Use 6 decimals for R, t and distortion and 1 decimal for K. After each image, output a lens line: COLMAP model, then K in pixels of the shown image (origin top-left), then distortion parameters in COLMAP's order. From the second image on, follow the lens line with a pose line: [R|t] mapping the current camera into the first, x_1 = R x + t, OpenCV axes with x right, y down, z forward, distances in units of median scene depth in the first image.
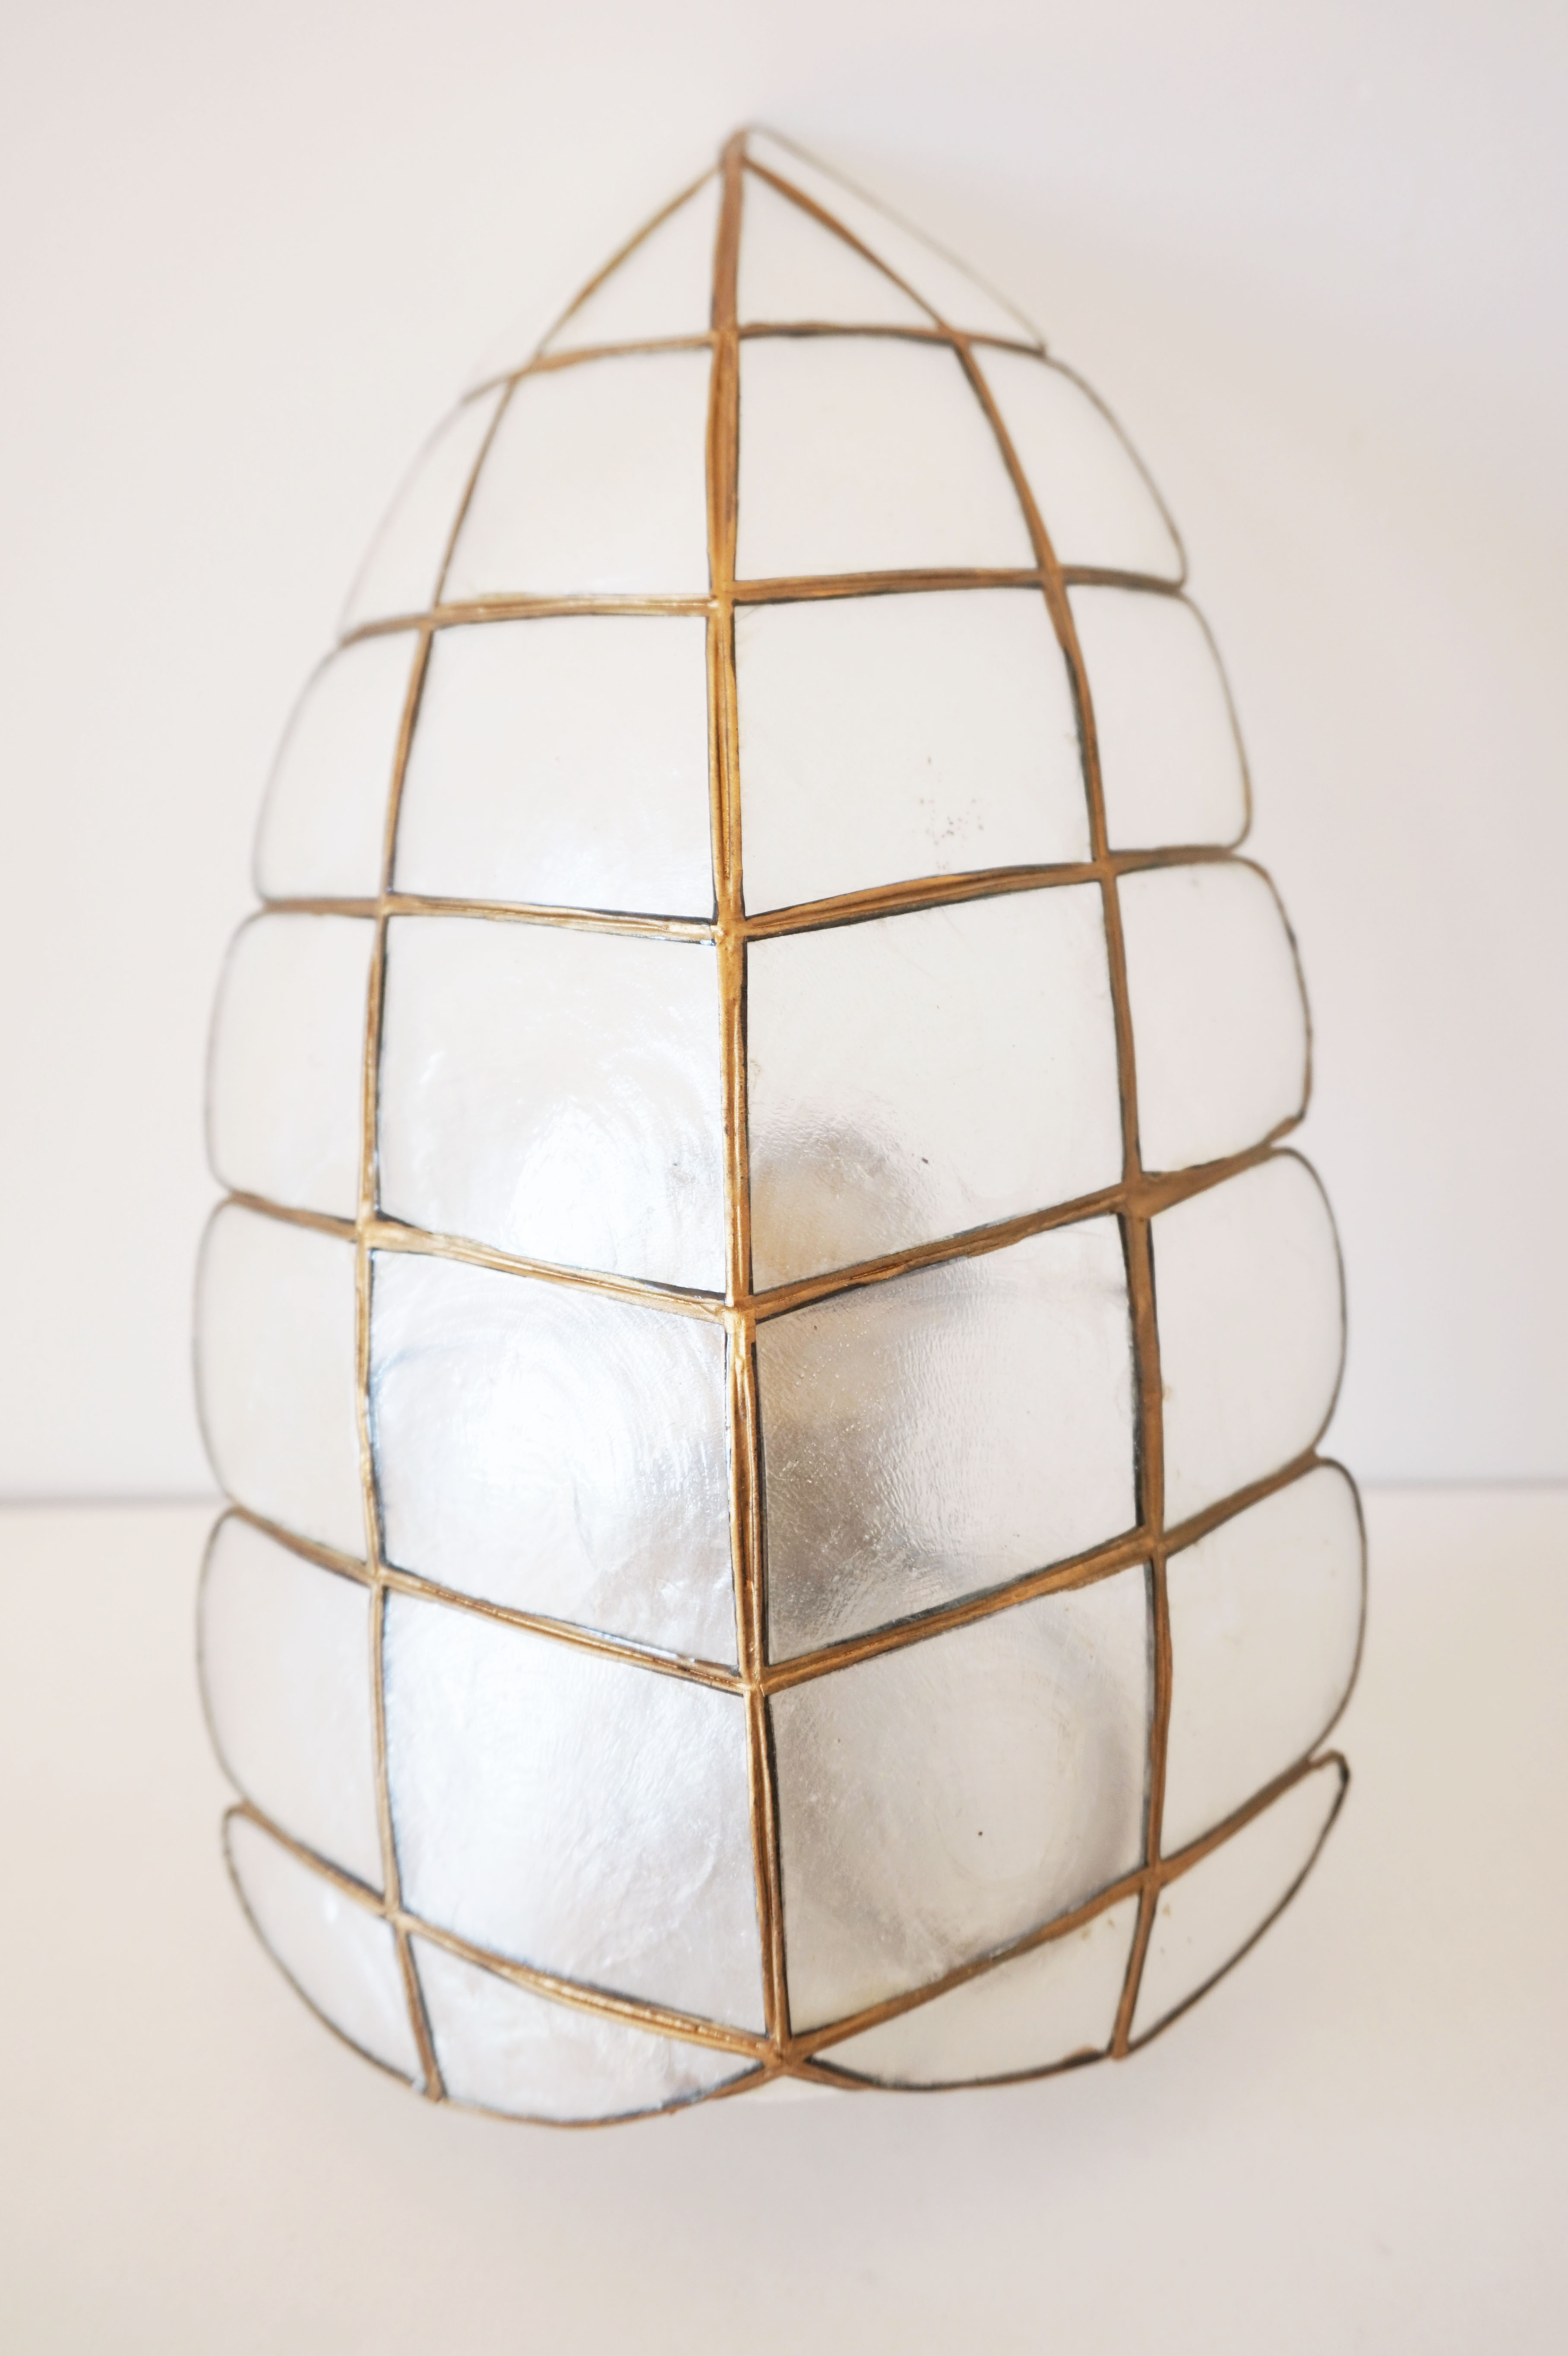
lens RADIAL K [[2119.1, 0, 787.7], [0, 2119.1, 1174.1], [0, 0, 1]] dist [0.001098, 0.004842]
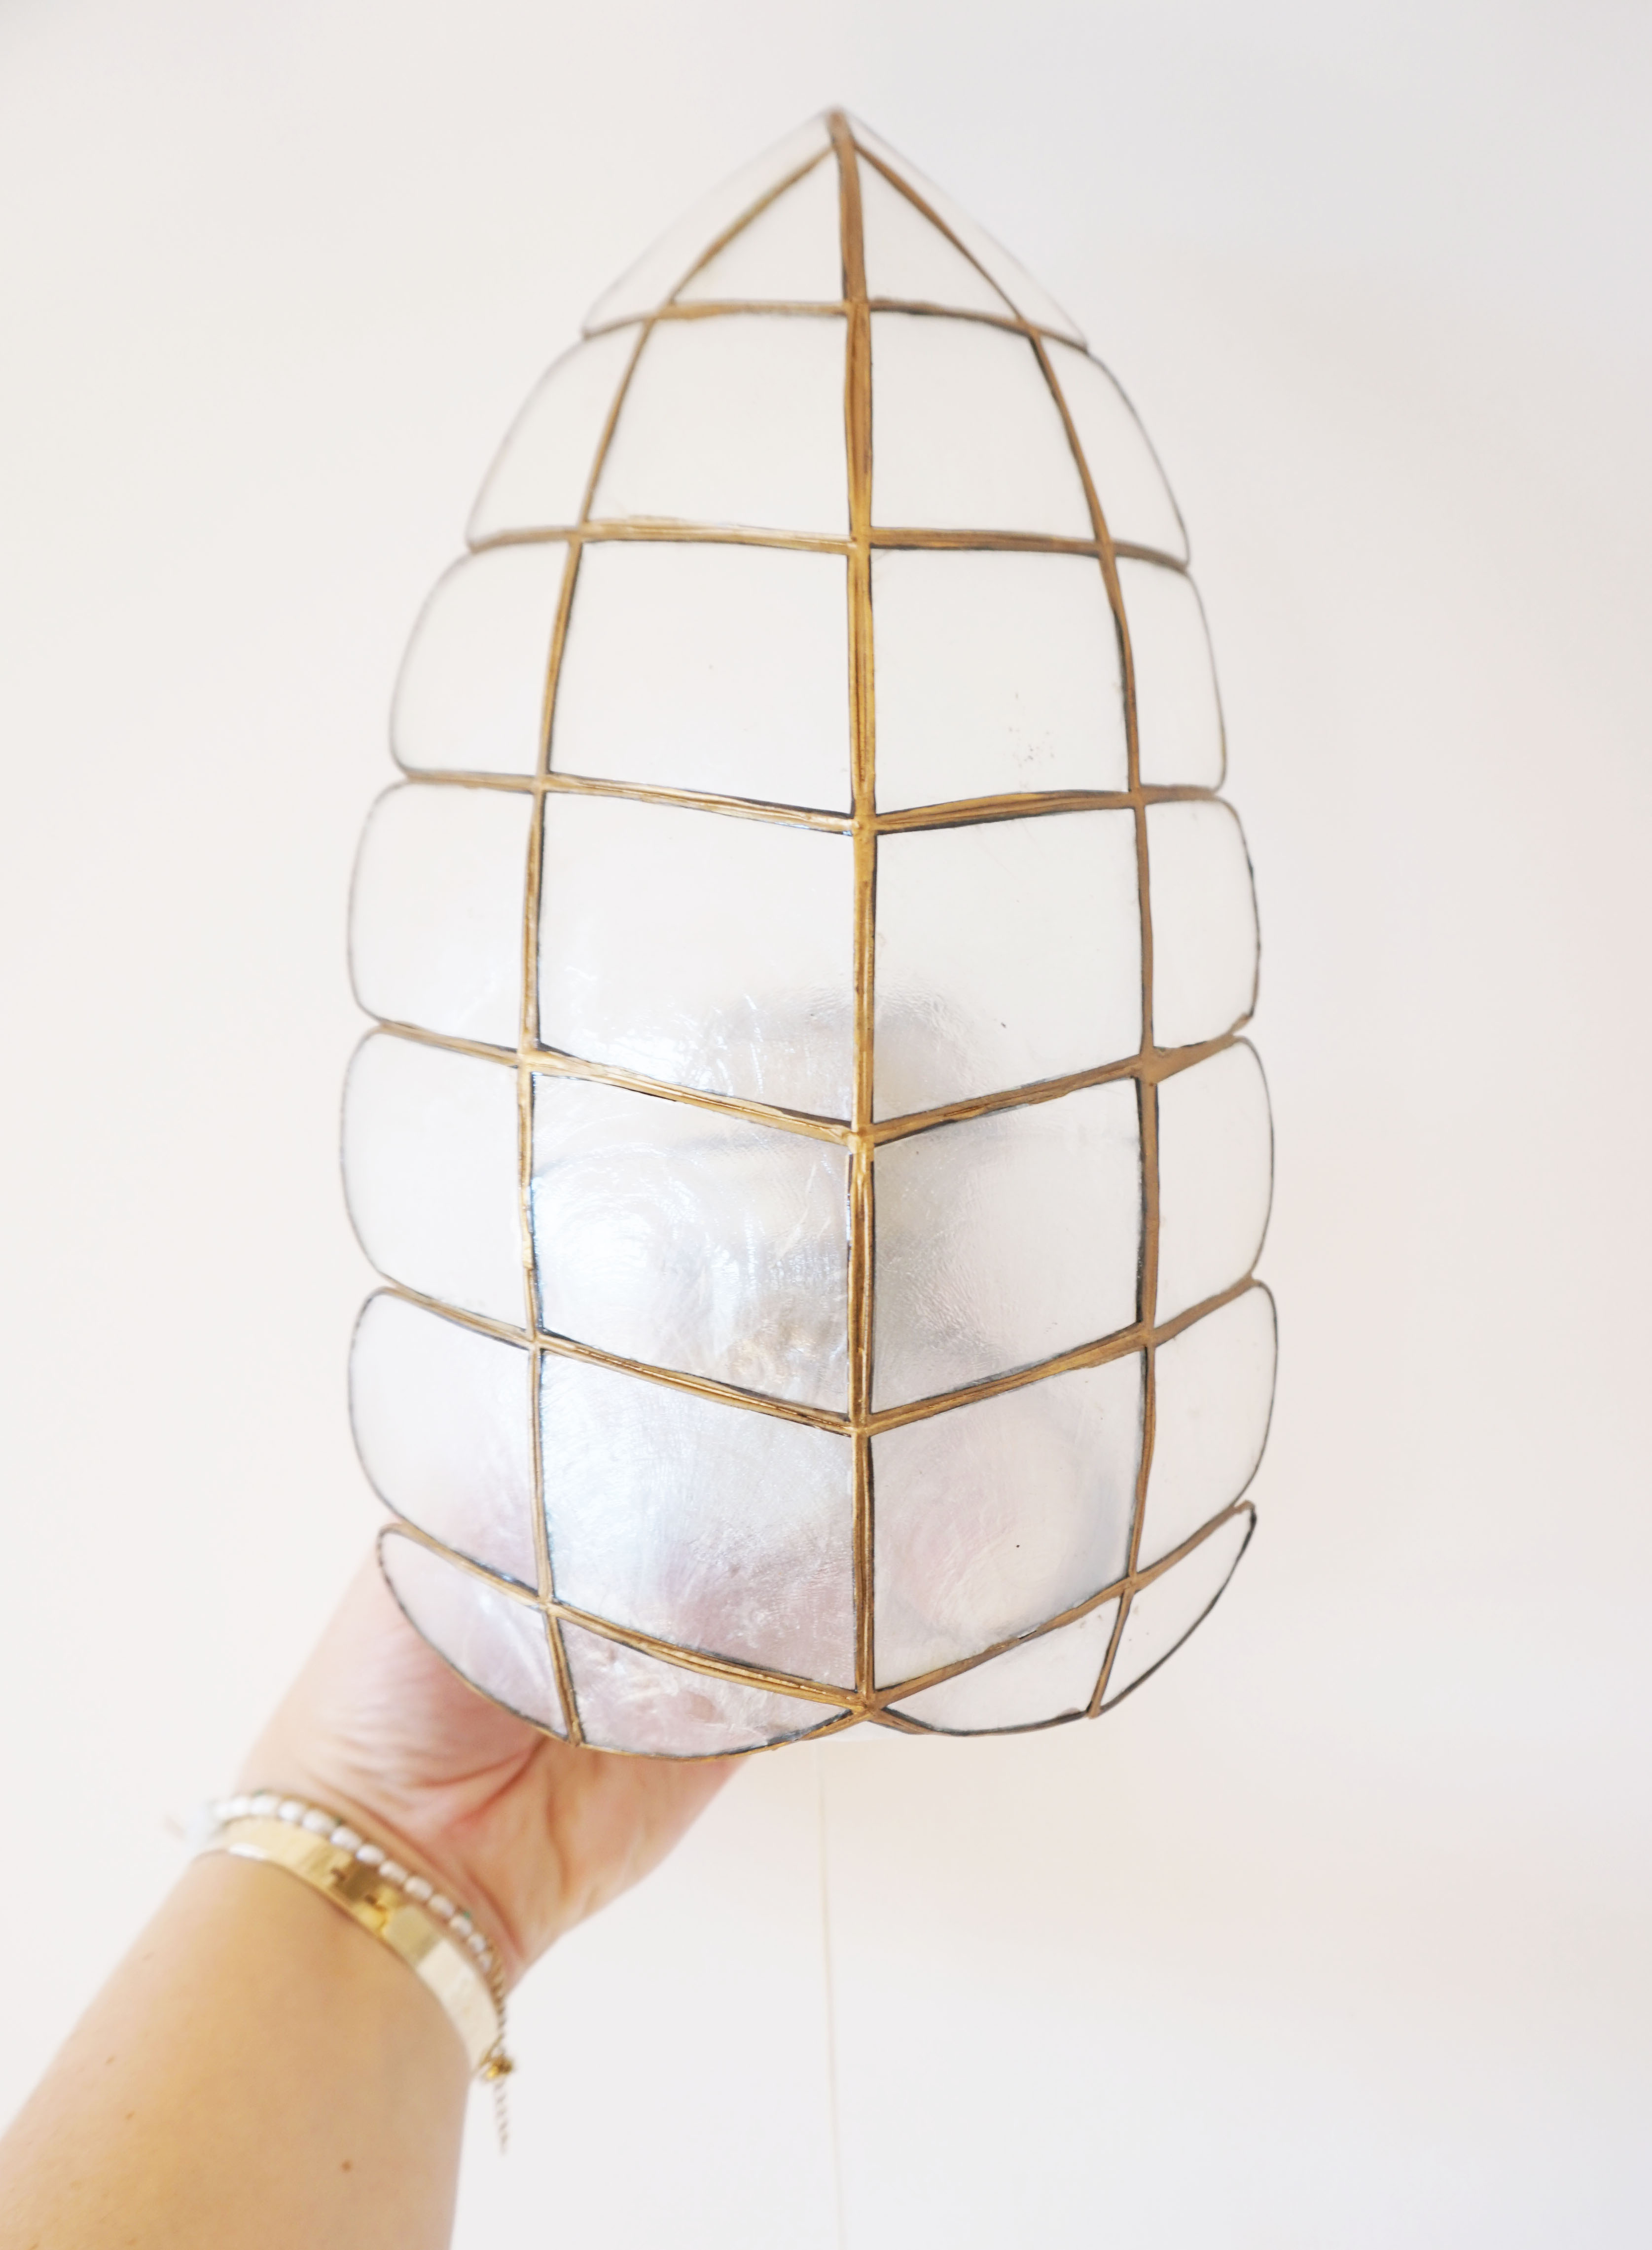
lens RADIAL K [[1842.8, 0, 894.1], [0, 1842.8, 1336.0], [0, 0, 1]] dist [-0.029911, 0.017928]
pose [[0.987788, 0.034613, 0.151908, -0.149627], [-0.055851, 0.988877, 0.137853, 0.027583], [-0.145447, -0.144654, 0.978734, -0.078335]]
